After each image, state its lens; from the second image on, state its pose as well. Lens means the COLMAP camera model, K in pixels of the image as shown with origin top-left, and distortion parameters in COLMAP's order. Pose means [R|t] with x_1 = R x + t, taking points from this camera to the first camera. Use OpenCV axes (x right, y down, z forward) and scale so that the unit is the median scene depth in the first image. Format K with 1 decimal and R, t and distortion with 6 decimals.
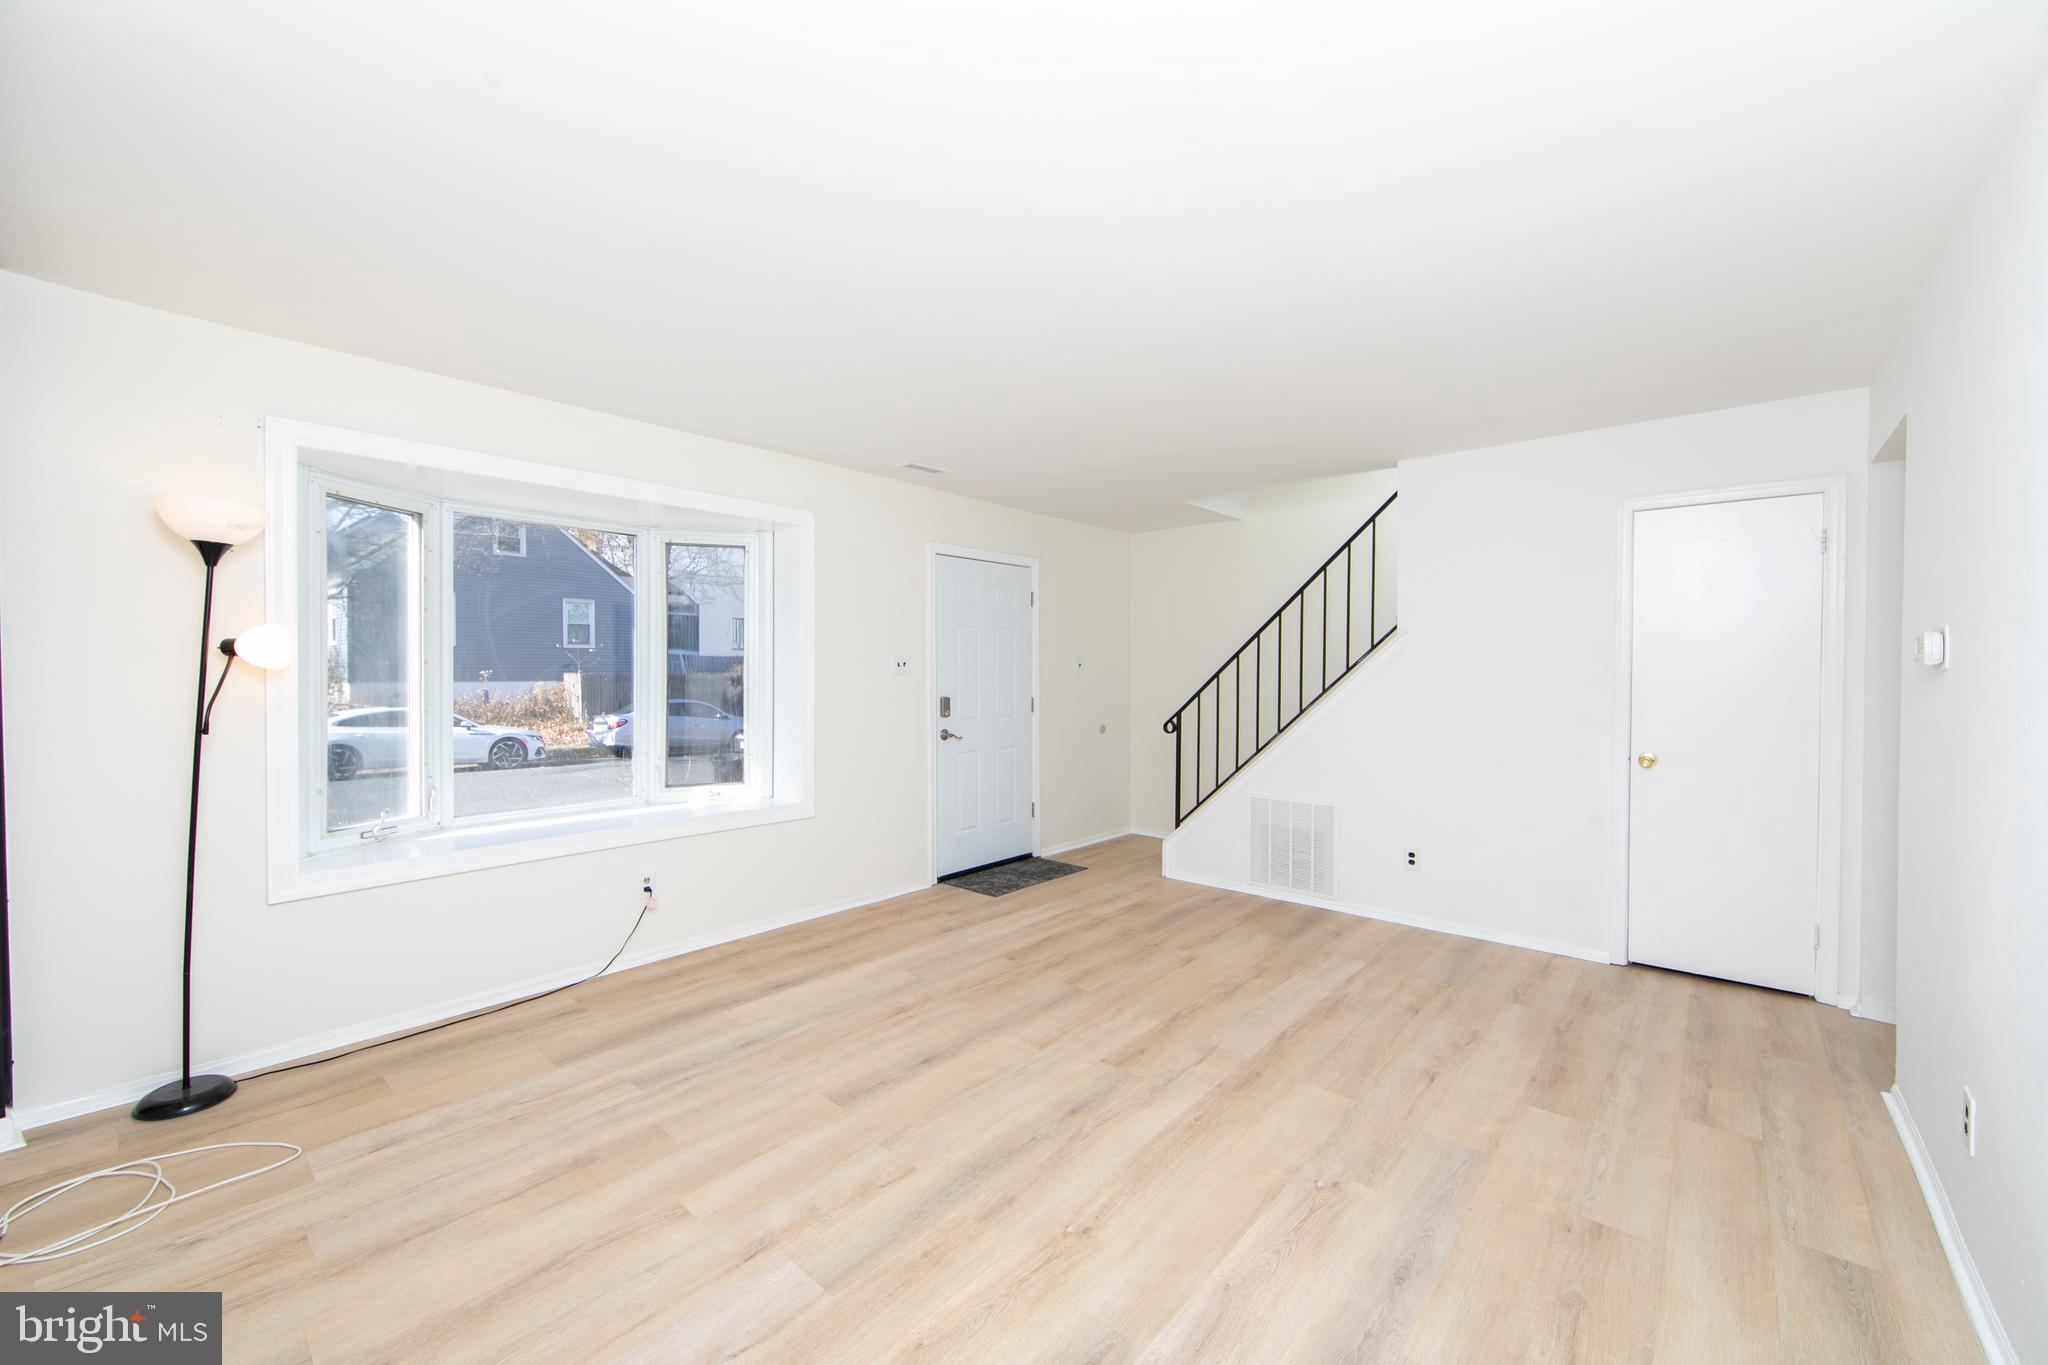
lens RADIAL K [[801.2, 0, 1028.3], [0, 801.2, 681.4], [0, 0, 1]] dist [-0.003846, 0.000641]
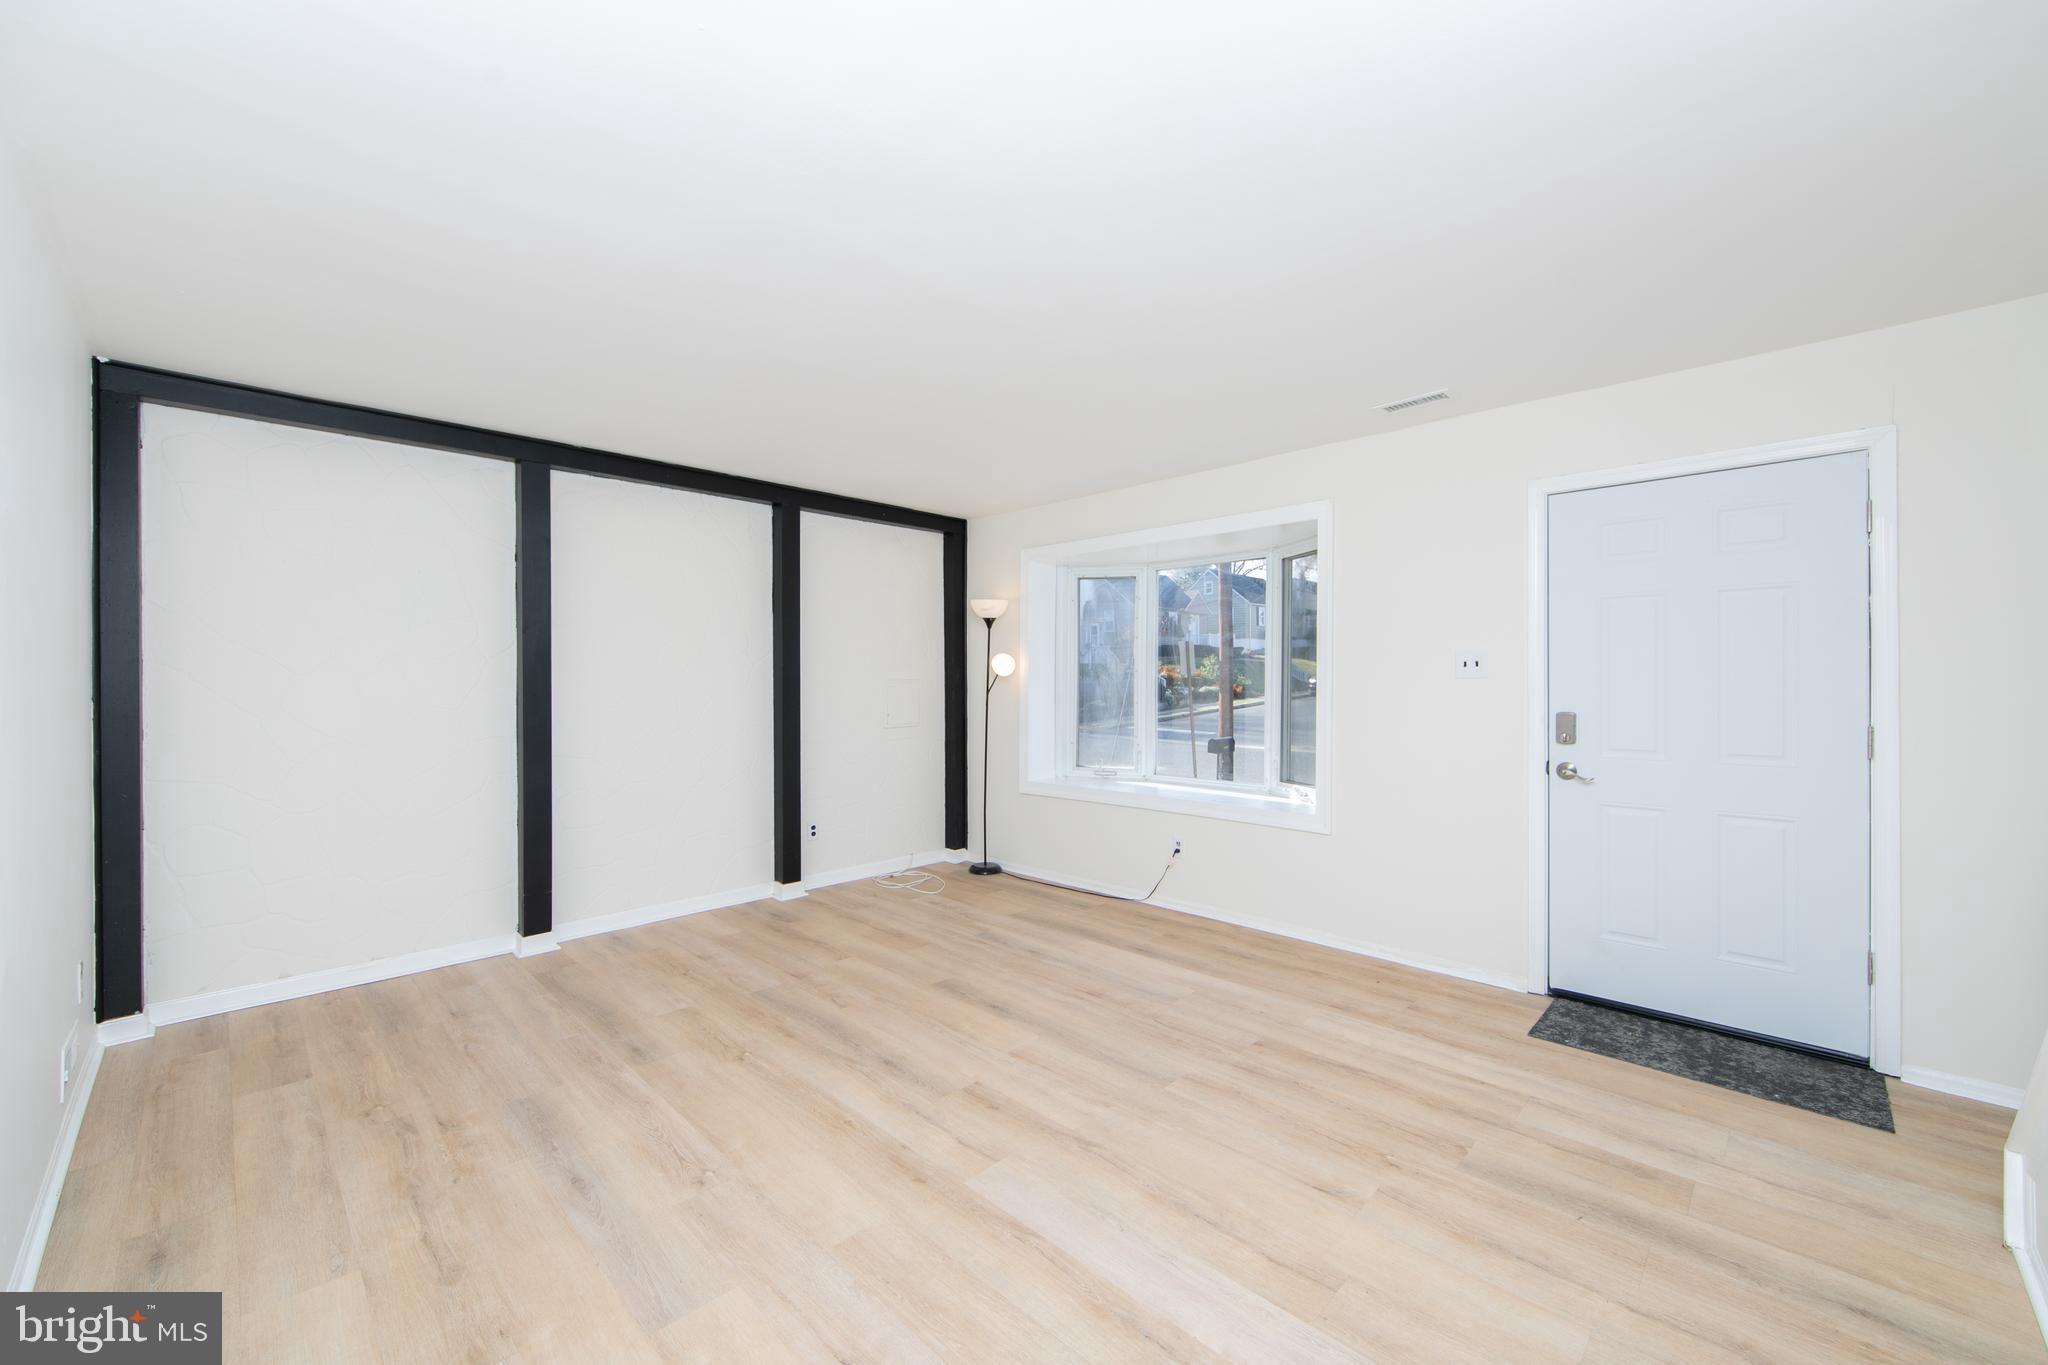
lens RADIAL K [[801.2, 0, 1028.3], [0, 801.2, 681.4], [0, 0, 1]] dist [-0.003846, 0.000641]
pose [[-0.061240, -0.001791, -0.998121, 0.863883], [-0.012380, 0.999923, -0.001035, 0.000862], [0.998046, 0.012293, -0.061257, 0.931417]]
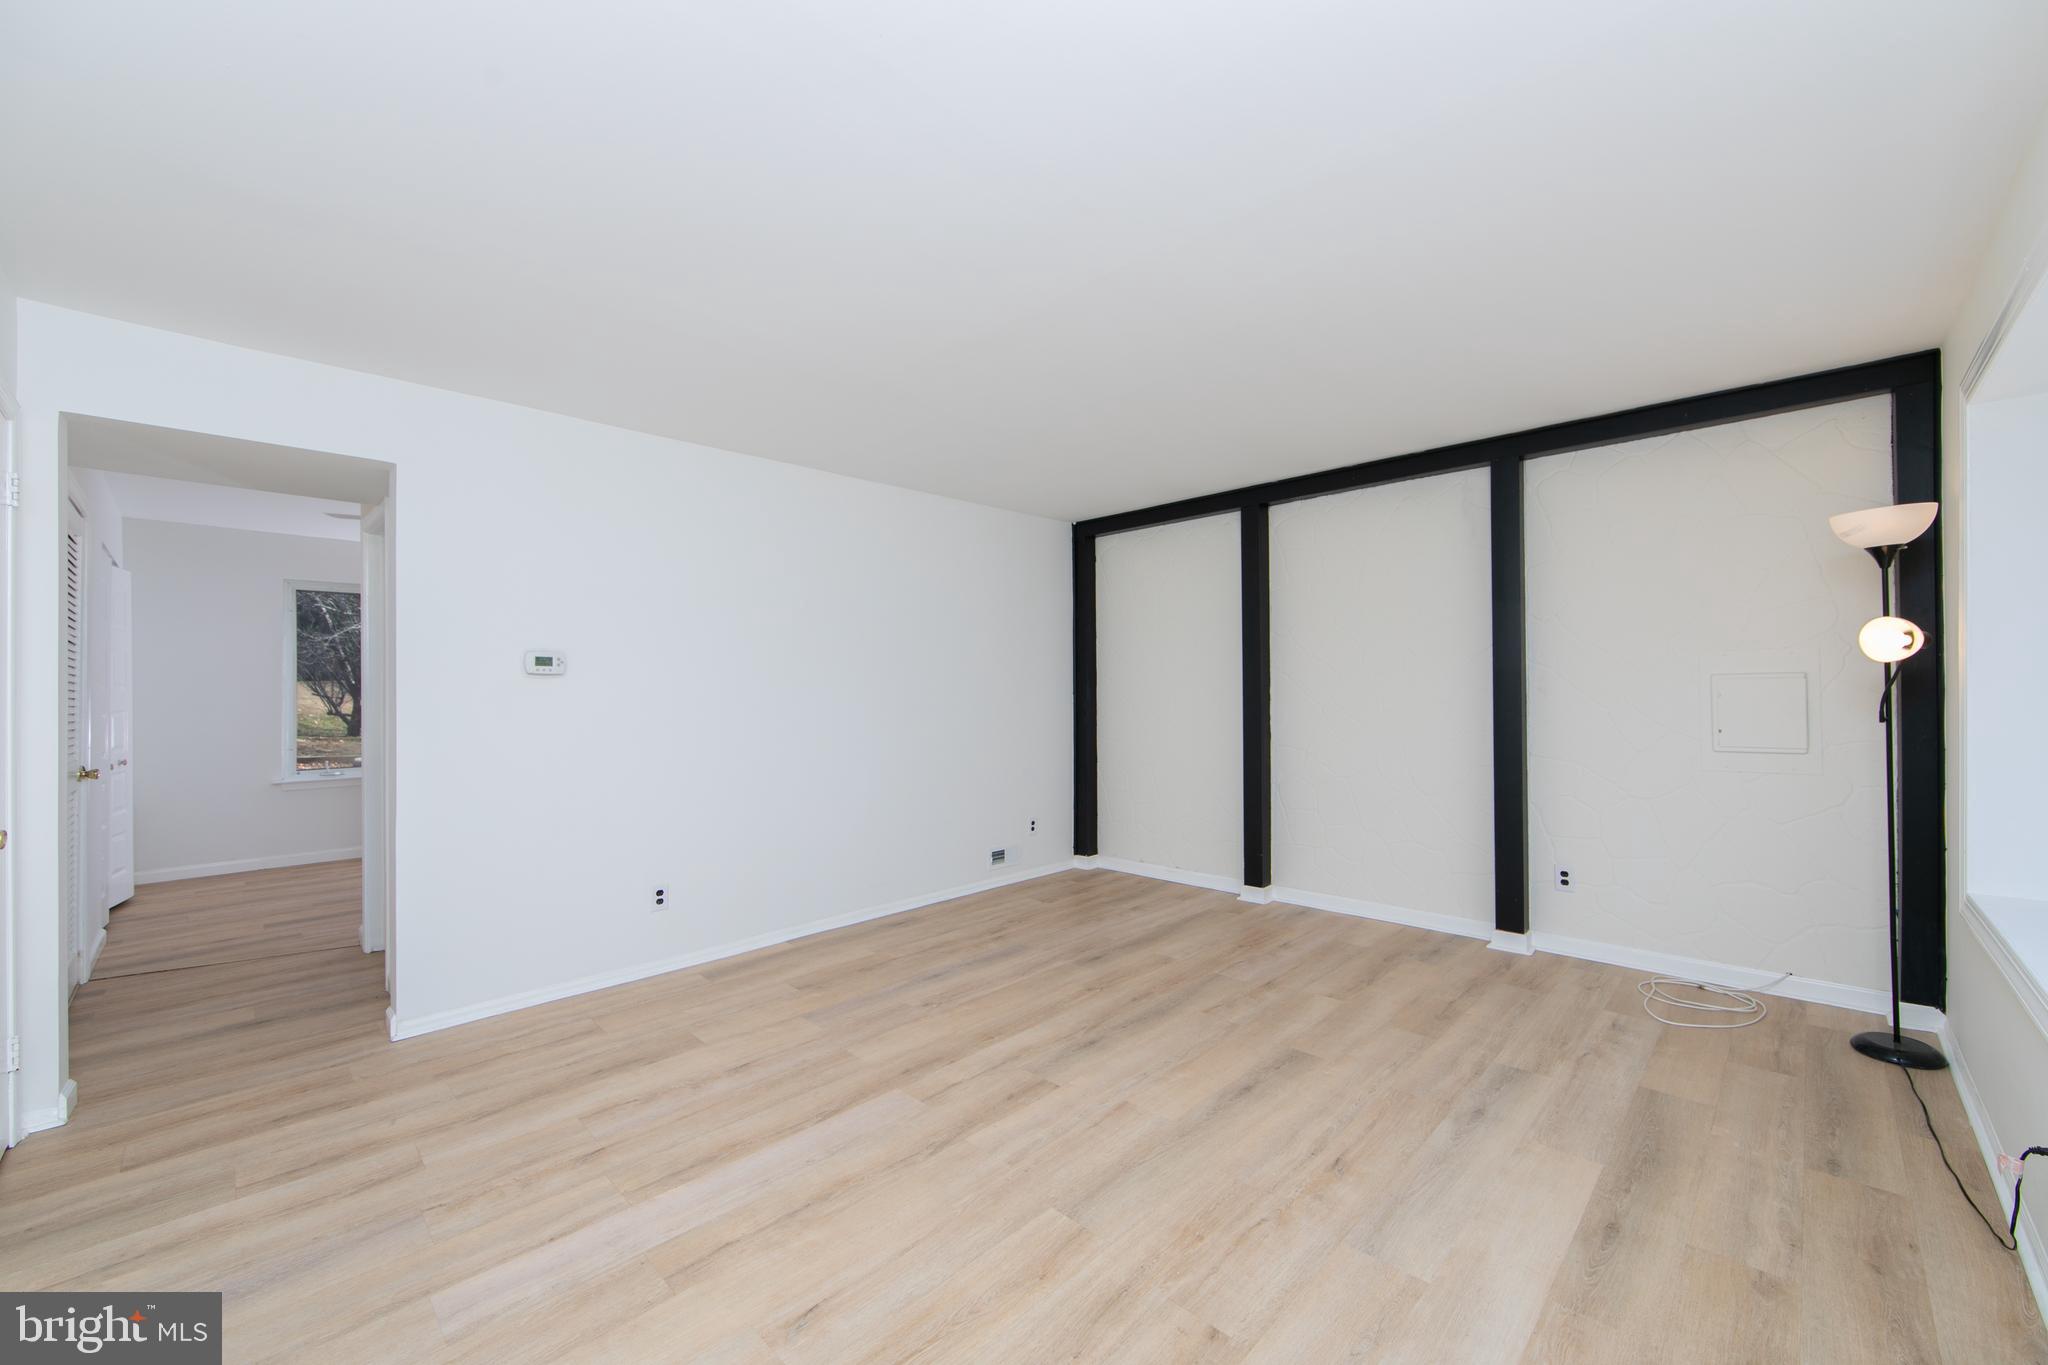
lens RADIAL K [[801.2, 0, 1028.3], [0, 801.2, 681.4], [0, 0, 1]] dist [-0.003846, 0.000641]
pose [[-0.998191, 0.007211, 0.059696, 0.056687], [0.007550, 0.999957, 0.005440, -0.003285], [-0.059654, 0.005881, -0.998202, 1.616995]]
